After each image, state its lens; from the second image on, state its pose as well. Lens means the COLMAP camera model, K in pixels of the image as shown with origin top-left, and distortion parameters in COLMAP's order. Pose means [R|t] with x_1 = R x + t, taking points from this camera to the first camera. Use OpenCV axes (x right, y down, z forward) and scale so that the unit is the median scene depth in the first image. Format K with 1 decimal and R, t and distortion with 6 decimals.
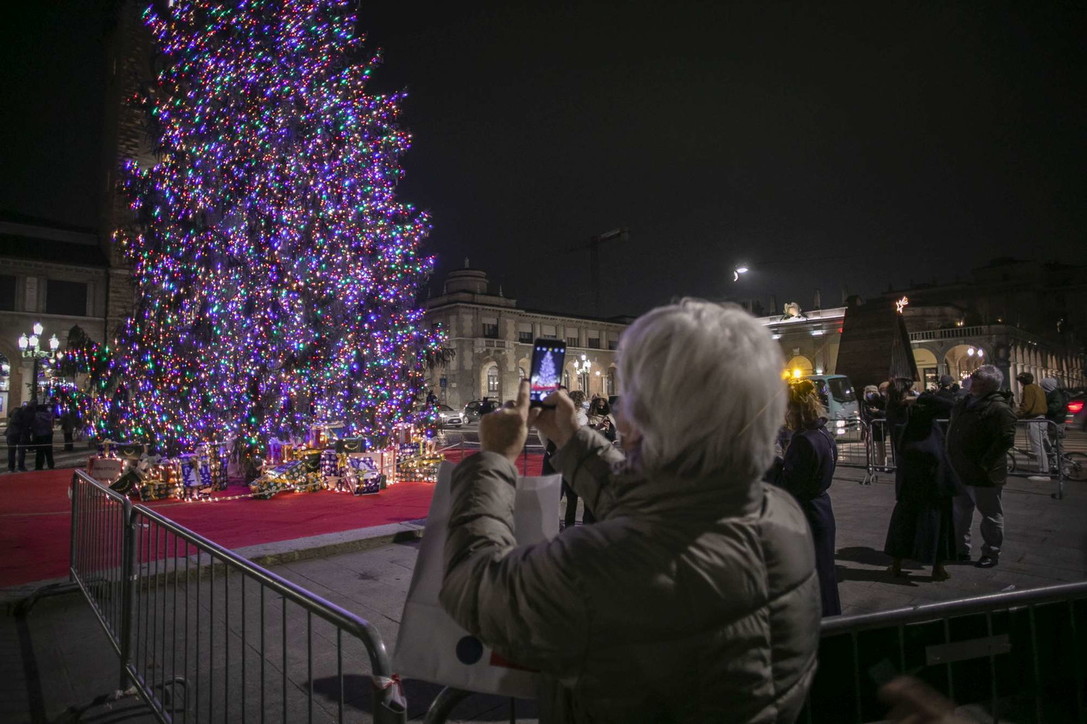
lens RADIAL K [[621.2, 0, 537.9], [0, 621.2, 358.1], [0, 0, 1]] dist [-0.070428, 0.050015]
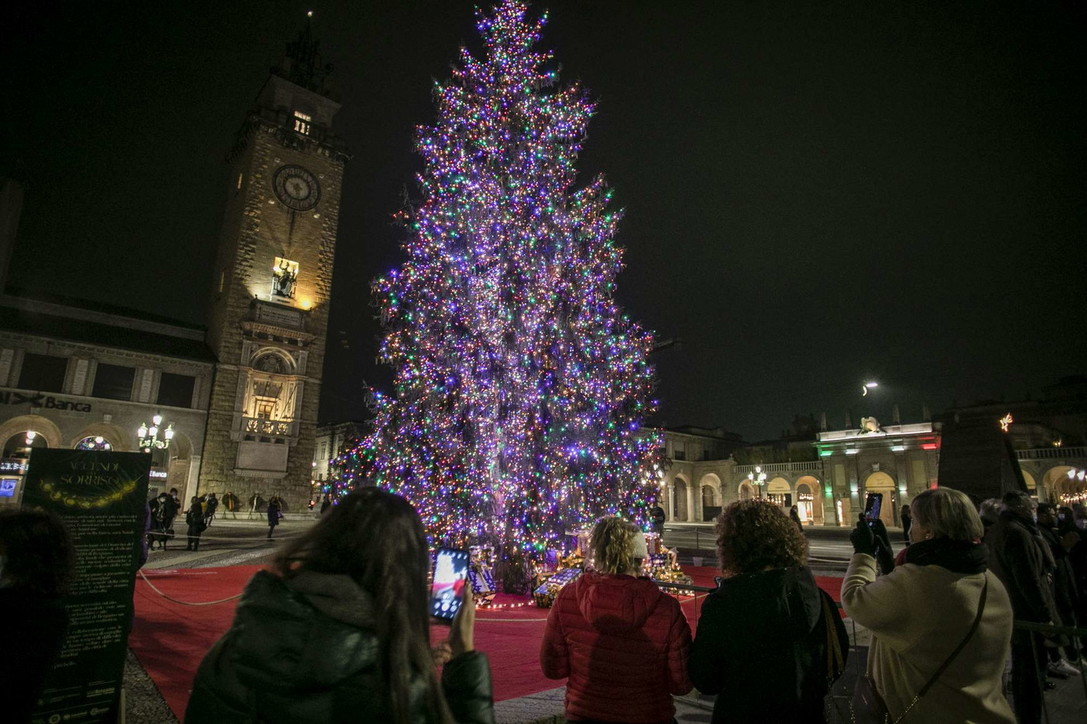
lens RADIAL K [[621.2, 0, 537.9], [0, 621.2, 358.1], [0, 0, 1]] dist [-0.070428, 0.050015]
pose [[0.998159, 0.026659, -0.054472, -0.252738], [-0.035484, 0.985134, -0.168085, 0.001218], [0.049181, 0.169708, 0.984266, -0.021327]]
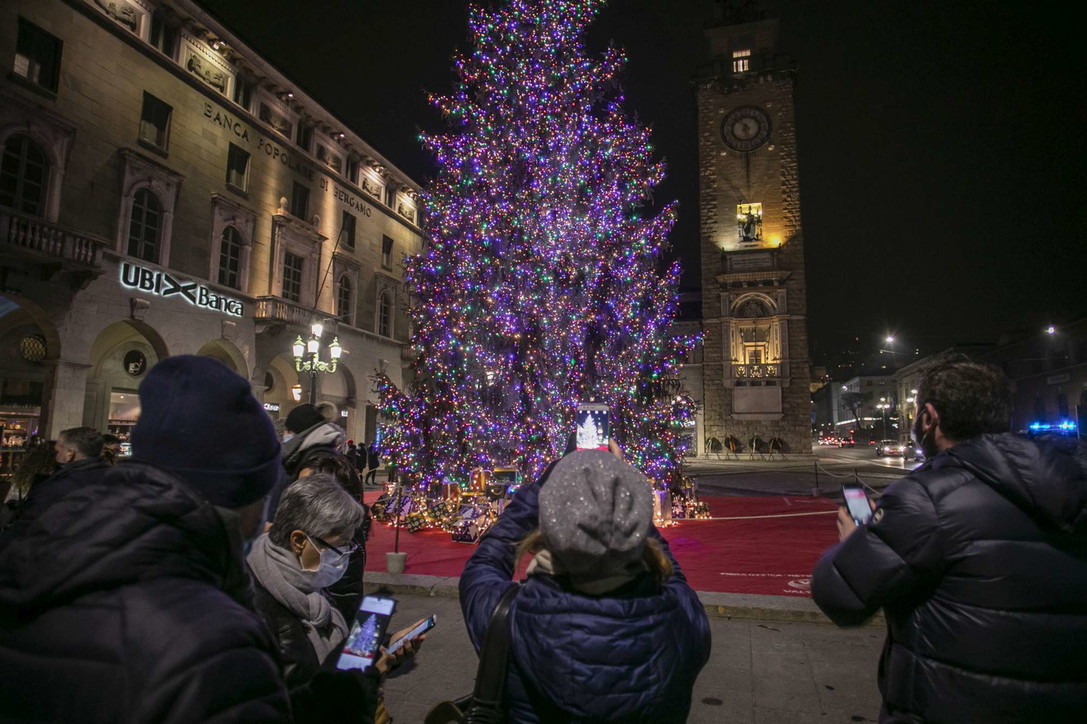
lens RADIAL K [[634.9, 0, 538.7], [0, 634.9, 359.9], [0, 0, 1]] dist [-0.070002, 0.049315]
pose [[0.493688, -0.092587, -0.864696, 0.399748], [0.049322, 0.995697, -0.078455, 0.012492], [0.868239, -0.003916, 0.496131, 0.375072]]
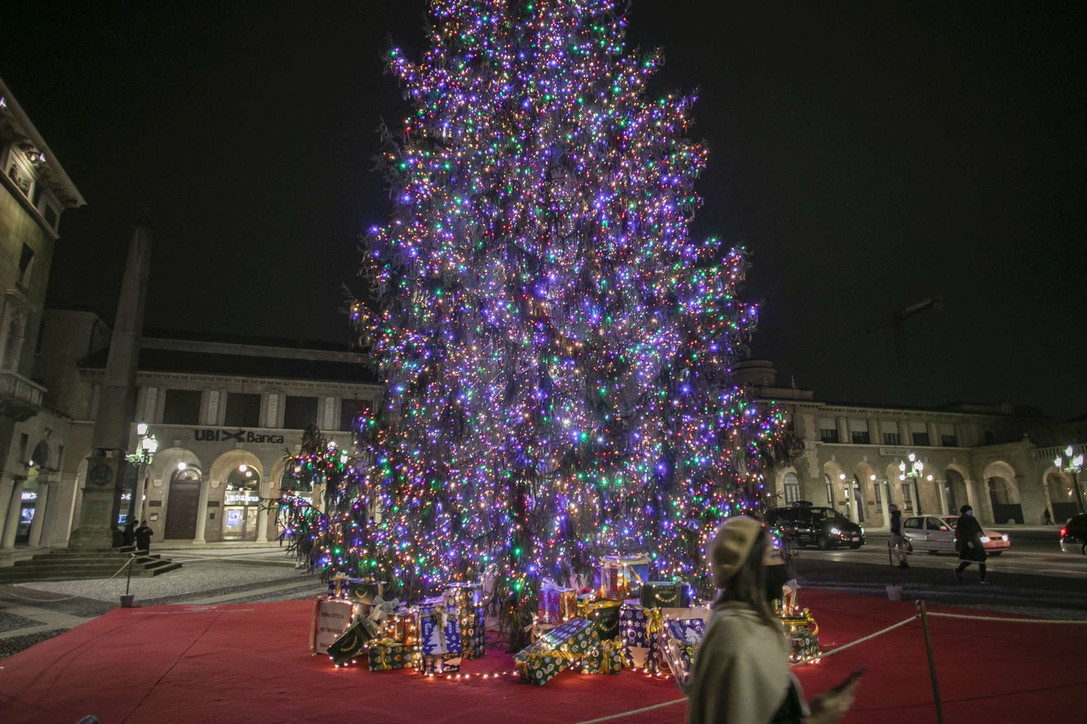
lens RADIAL K [[663.6, 0, 536.8], [0, 663.6, 357.8], [0, 0, 1]] dist [-0.073813, 0.054646]
pose [[0.914484, -0.091517, -0.394136, -0.092201], [0.025320, 0.985120, -0.169994, 0.010319], [0.403828, 0.145478, 0.903194, 0.210609]]
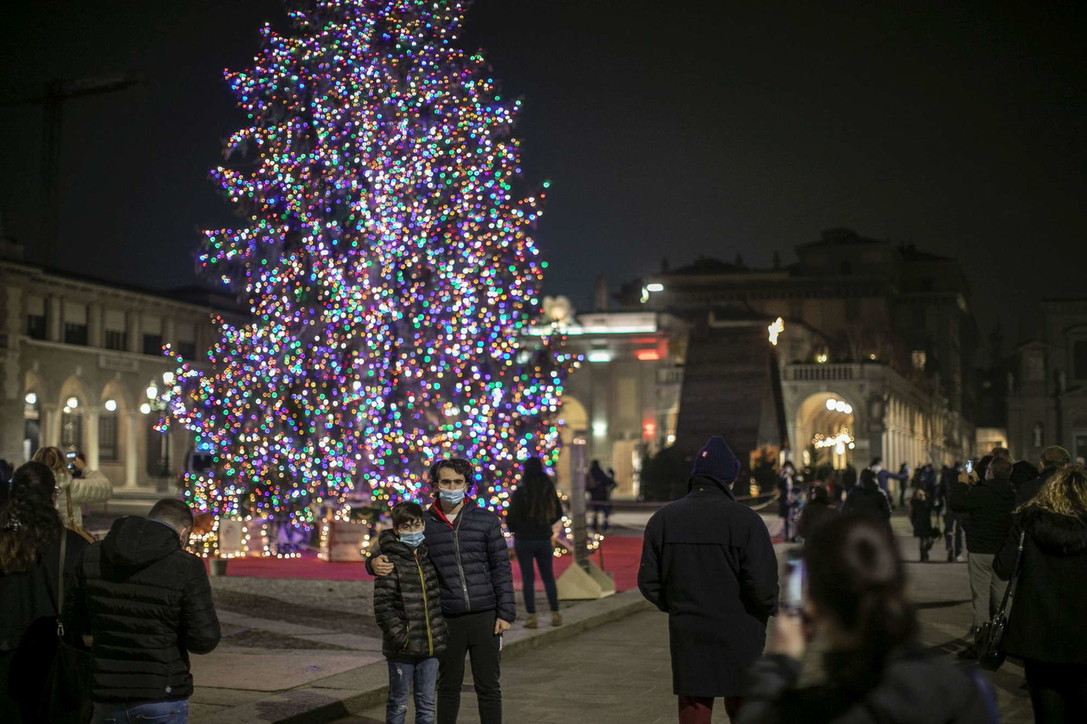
lens RADIAL K [[1574.9, 0, 539.0], [0, 1574.9, 364.1], [0, 0, 1]] dist [-0.186576, 0.411491]
pose [[0.875201, 0.056284, 0.480475, -1.007486], [-0.055716, 0.998327, -0.015458, -0.035474], [-0.480541, -0.013241, 0.876872, -0.789091]]
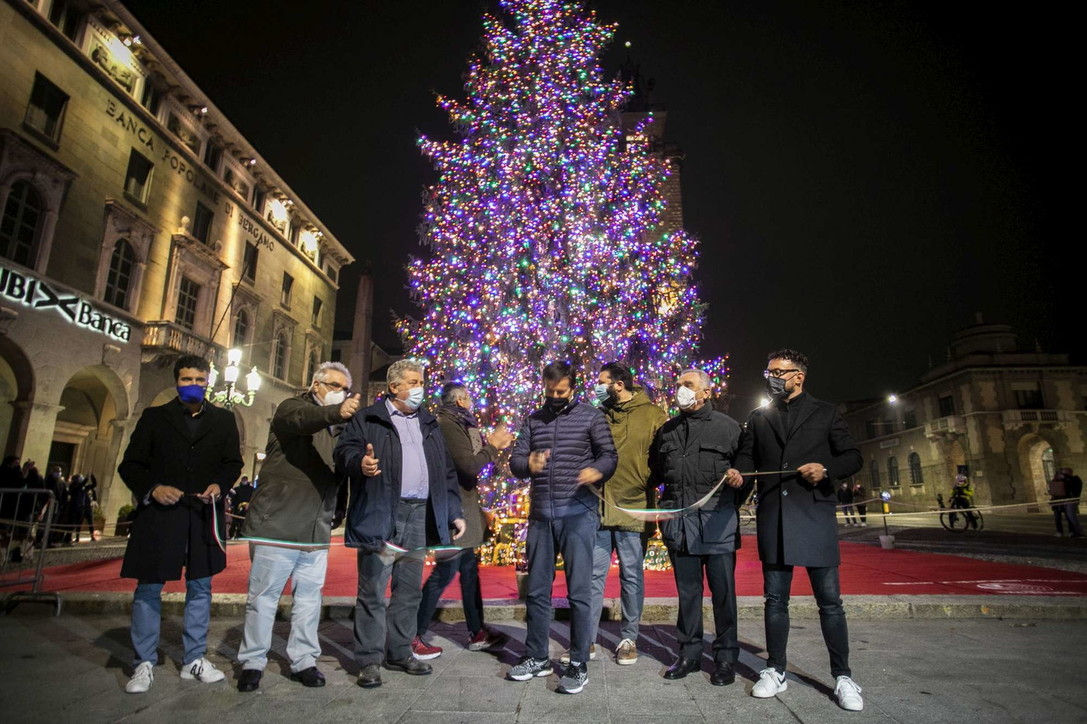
lens RADIAL K [[621.2, 0, 537.9], [0, 621.2, 358.1], [0, 0, 1]] dist [-0.070428, 0.050015]
pose [[0.677290, -0.155977, -0.718992, 0.217970], [0.038728, 0.983472, -0.176871, 0.052886], [0.734696, 0.091948, 0.672137, 0.265758]]
